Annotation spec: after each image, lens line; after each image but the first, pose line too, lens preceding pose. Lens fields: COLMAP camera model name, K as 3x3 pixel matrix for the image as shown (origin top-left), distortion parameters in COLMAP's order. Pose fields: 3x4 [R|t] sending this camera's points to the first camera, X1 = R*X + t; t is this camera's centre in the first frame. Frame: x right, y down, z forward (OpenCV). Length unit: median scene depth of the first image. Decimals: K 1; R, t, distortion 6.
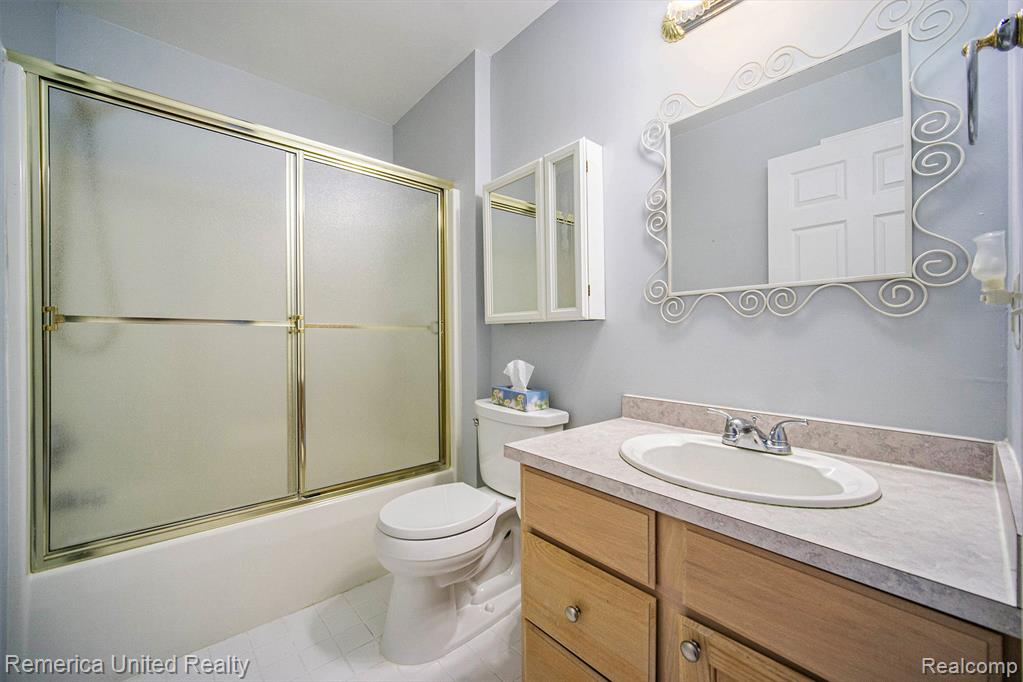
lens RADIAL K [[409.2, 0, 510.6], [0, 409.2, 337.2], [0, 0, 1]] dist [-0.001084, -0.000225]
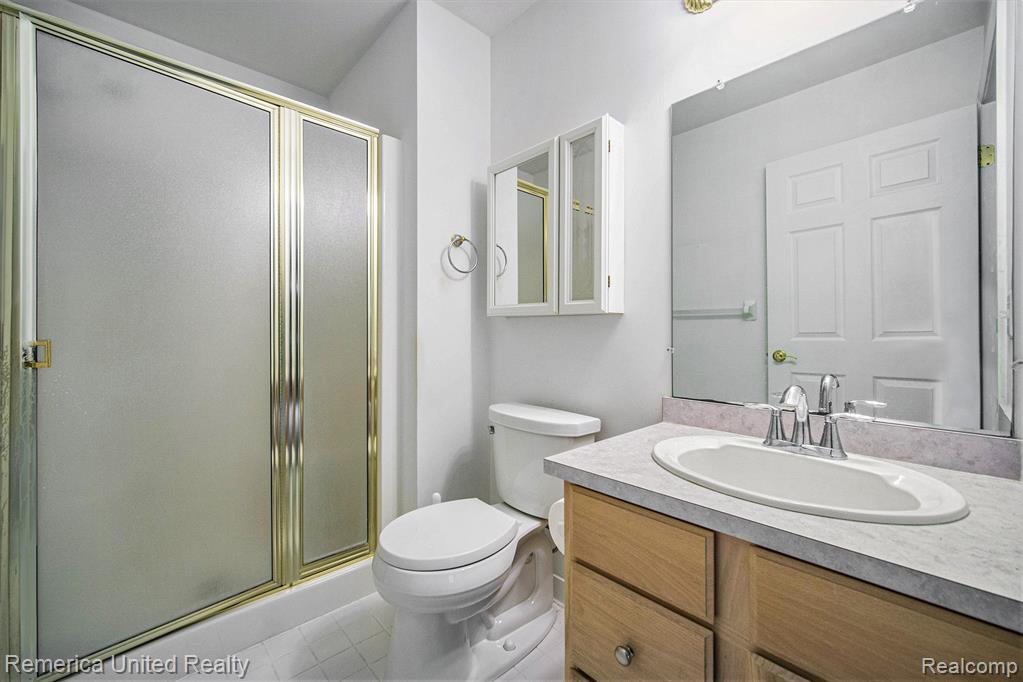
lens RADIAL K [[375.6, 0, 513.4], [0, 375.6, 340.6], [0, 0, 1]] dist [-0.011117, -0.000052]
pose [[0.995742, 0.011656, 0.091442, -0.120073], [-0.011719, 0.999931, 0.000153, 0.025911], [-0.091434, -0.001224, 0.995810, 0.221978]]
